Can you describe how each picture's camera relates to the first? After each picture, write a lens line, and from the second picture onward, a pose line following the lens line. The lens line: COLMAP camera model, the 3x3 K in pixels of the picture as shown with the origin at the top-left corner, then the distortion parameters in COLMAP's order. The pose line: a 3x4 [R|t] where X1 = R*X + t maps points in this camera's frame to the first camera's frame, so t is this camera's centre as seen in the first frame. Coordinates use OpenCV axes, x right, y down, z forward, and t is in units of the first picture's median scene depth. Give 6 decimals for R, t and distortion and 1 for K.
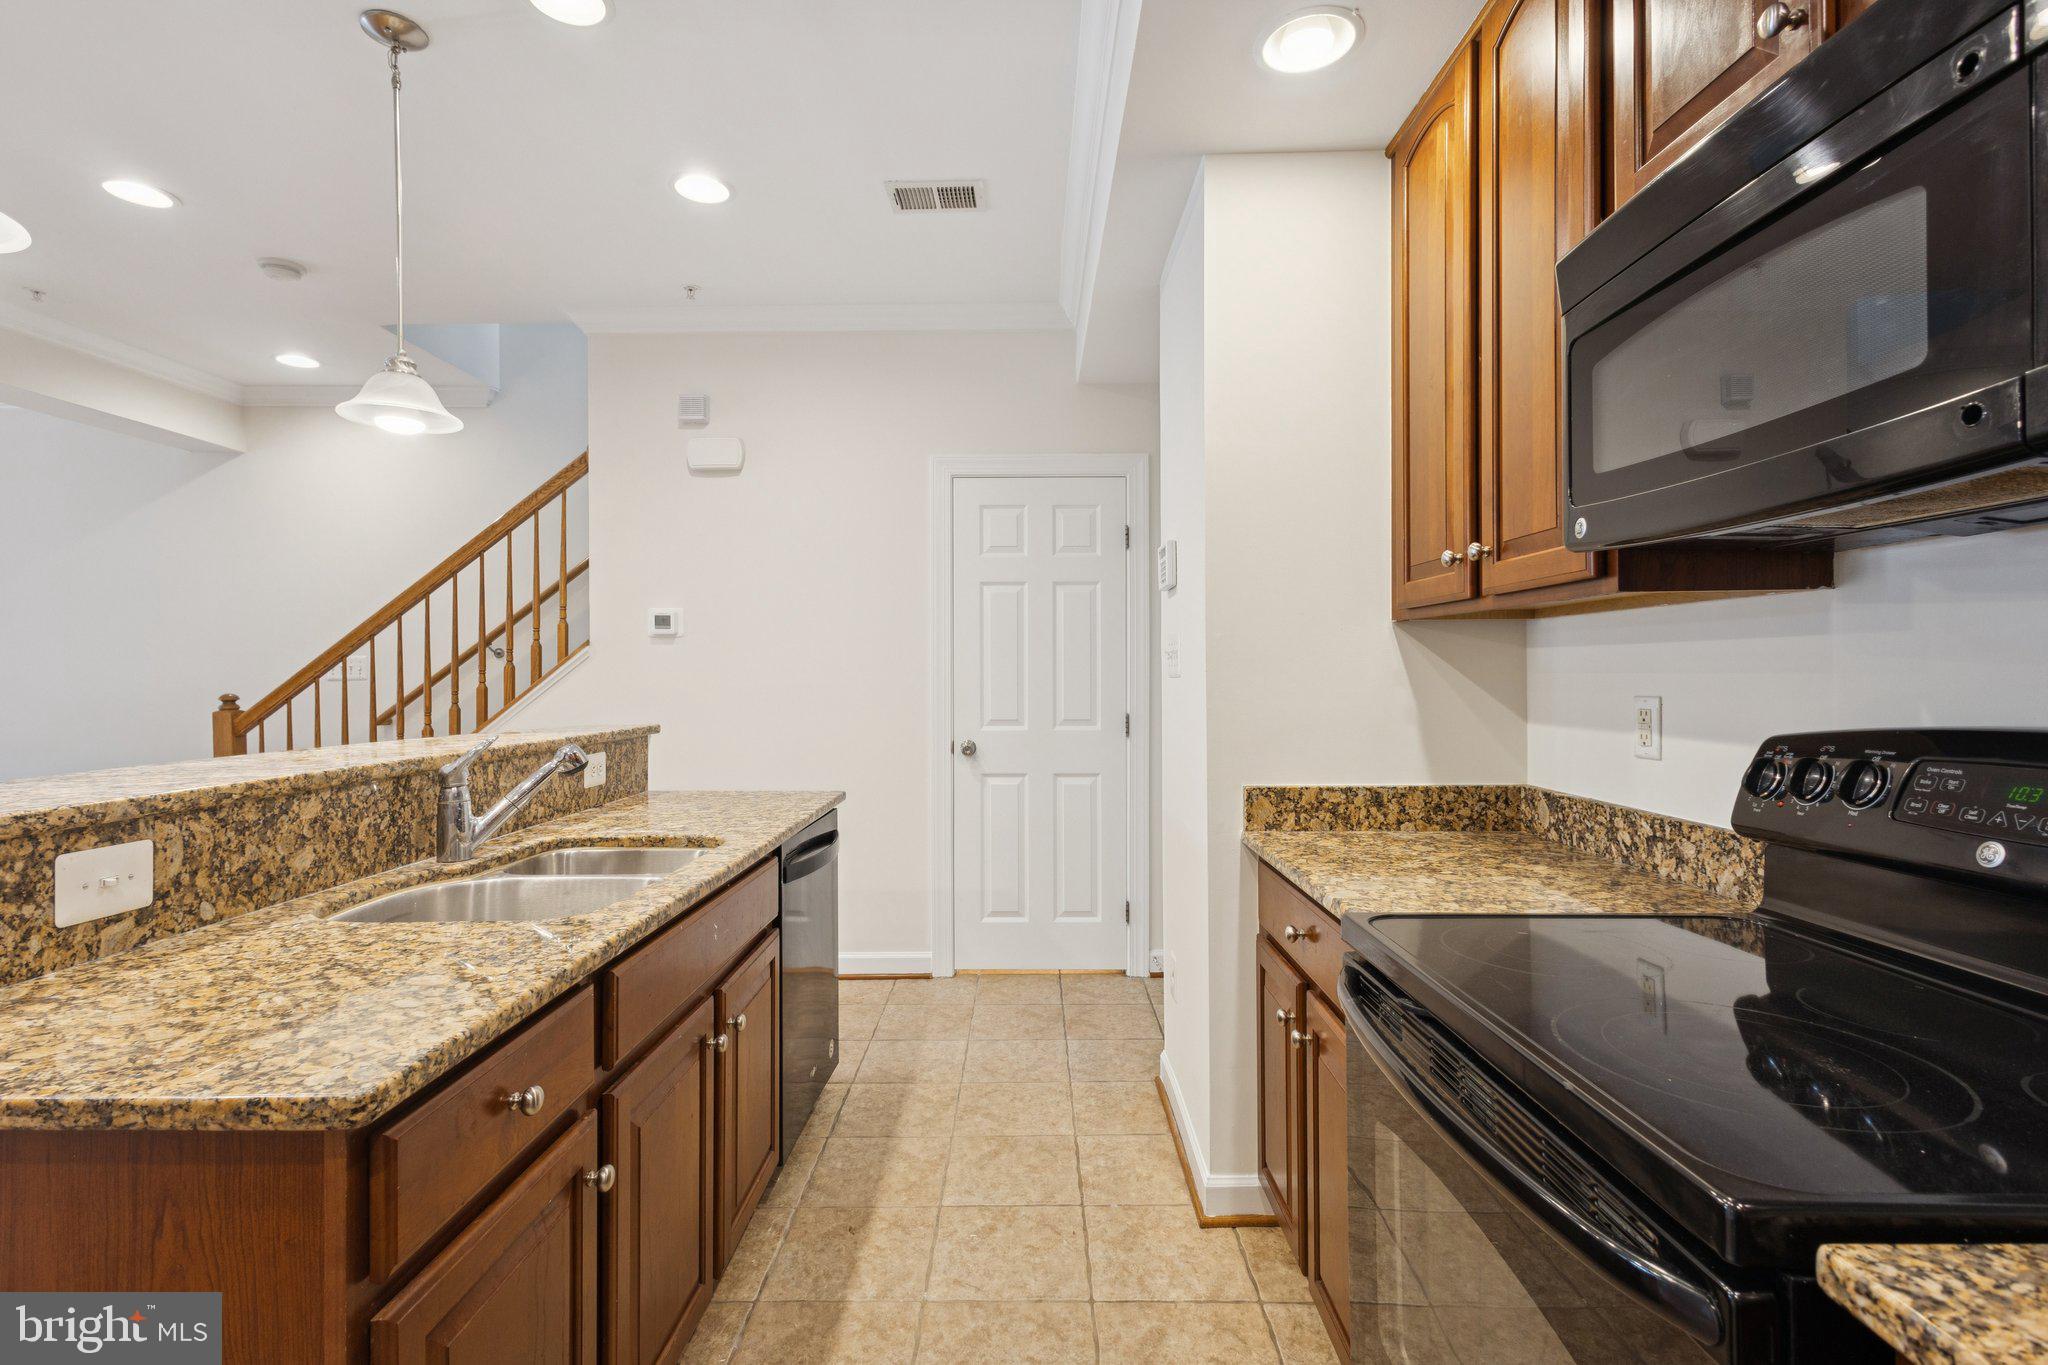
lens RADIAL K [[938.8, 0, 1021.4], [0, 938.8, 681.2], [0, 0, 1]] dist [0.010018, -0.000222]
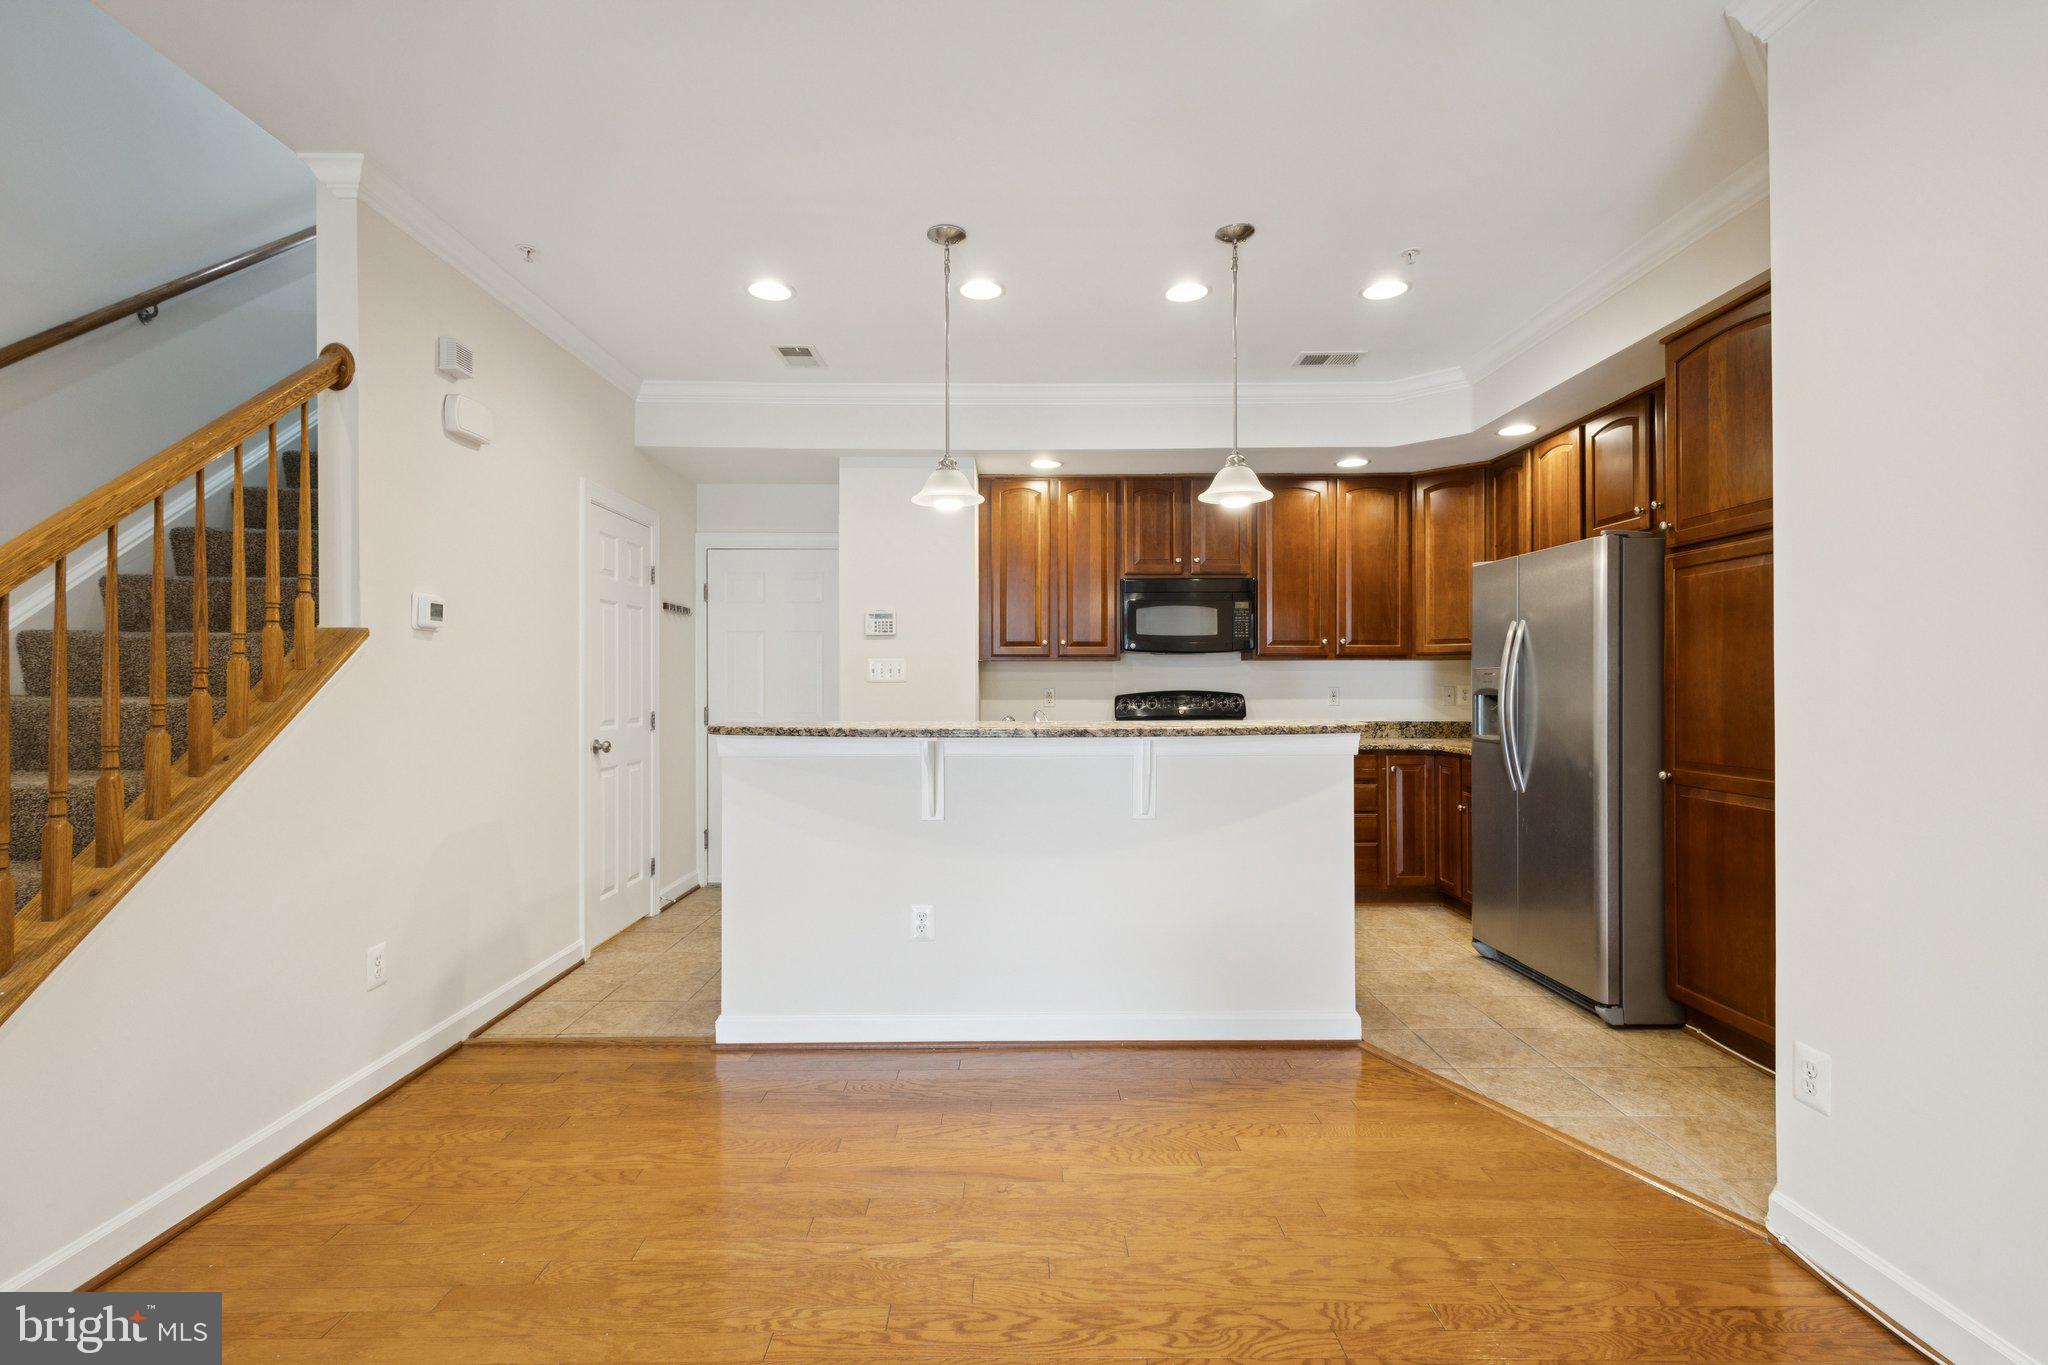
lens RADIAL K [[938.8, 0, 1021.4], [0, 938.8, 681.2], [0, 0, 1]] dist [0.010018, -0.000222]
pose [[-0.016720, 0.007547, 0.999832, -2.646965], [0.010022, 0.999923, -0.007380, 0.014707], [-0.999810, 0.009897, -0.016794, 1.151910]]
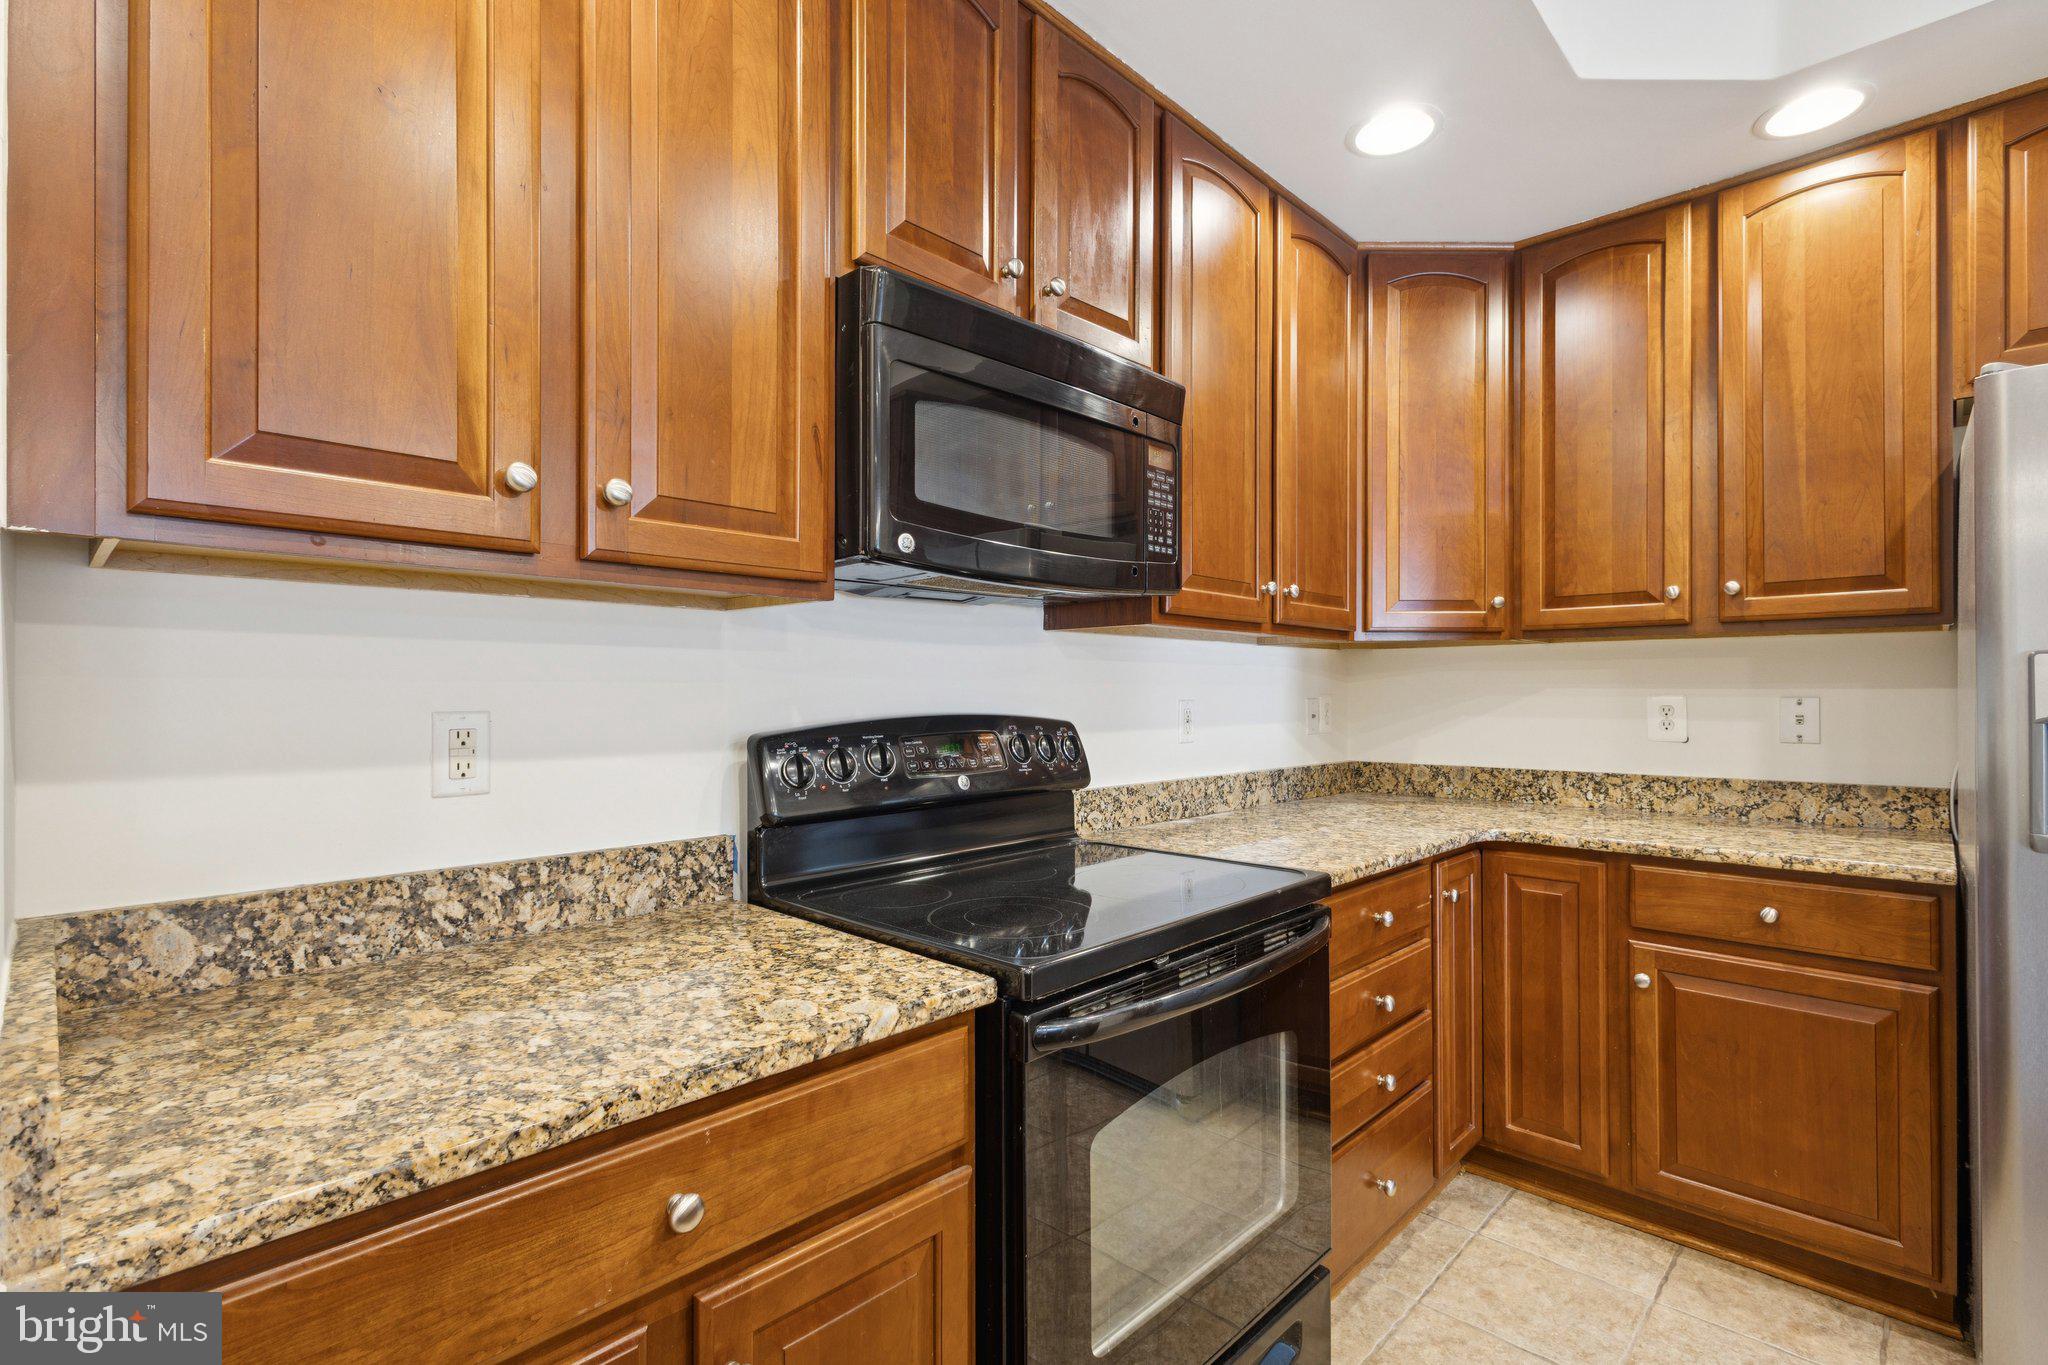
lens RADIAL K [[946.9, 0, 1018.8], [0, 946.9, 688.2], [0, 0, 1]] dist [0.009805, -0.000329]
pose [[-0.718981, 0.008276, 0.694980, -0.176501], [0.010023, 0.999949, -0.001539, 0.002632], [-0.694957, 0.005859, -0.719027, 1.233485]]
